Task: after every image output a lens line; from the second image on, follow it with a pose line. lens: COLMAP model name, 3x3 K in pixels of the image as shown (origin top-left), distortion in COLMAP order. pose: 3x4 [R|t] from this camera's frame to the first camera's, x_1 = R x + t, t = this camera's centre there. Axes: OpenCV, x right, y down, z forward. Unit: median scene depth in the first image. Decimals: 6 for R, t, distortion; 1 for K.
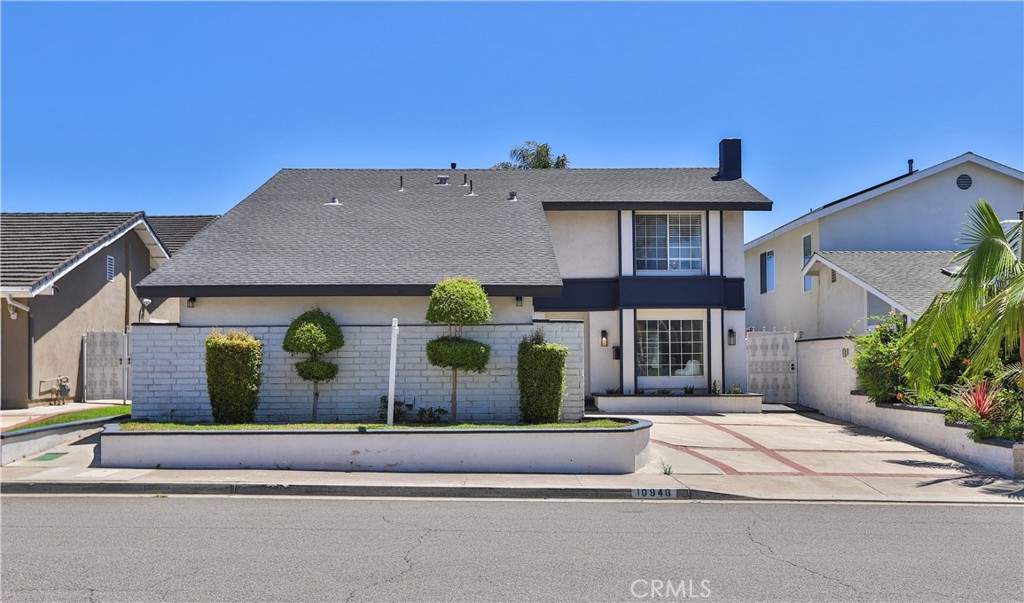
lens RADIAL K [[953.1, 0, 512.0], [0, 953.1, 301.5], [0, 0, 1]] dist [0.005463, 0.004295]
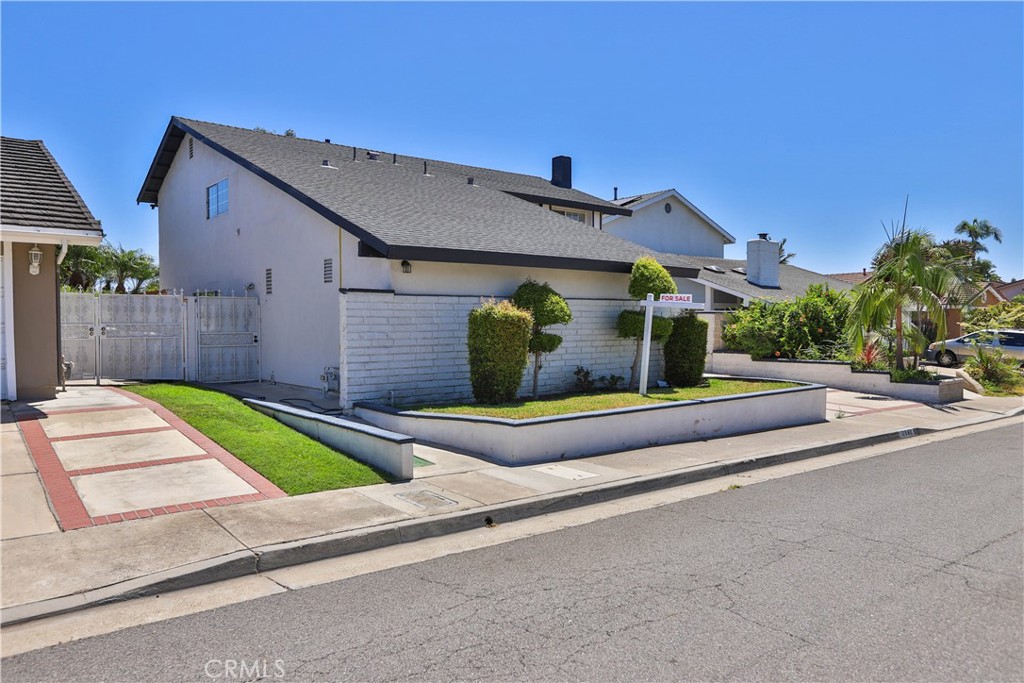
lens RADIAL K [[712.5, 0, 512.0], [0, 712.5, 341.5], [0, 0, 1]] dist [-0.025476, 0.000247]
pose [[0.770698, -0.013811, 0.637051, -0.678953], [-0.044173, 0.996202, 0.075037, 0.016356], [-0.635668, -0.085971, 0.767160, 0.440467]]
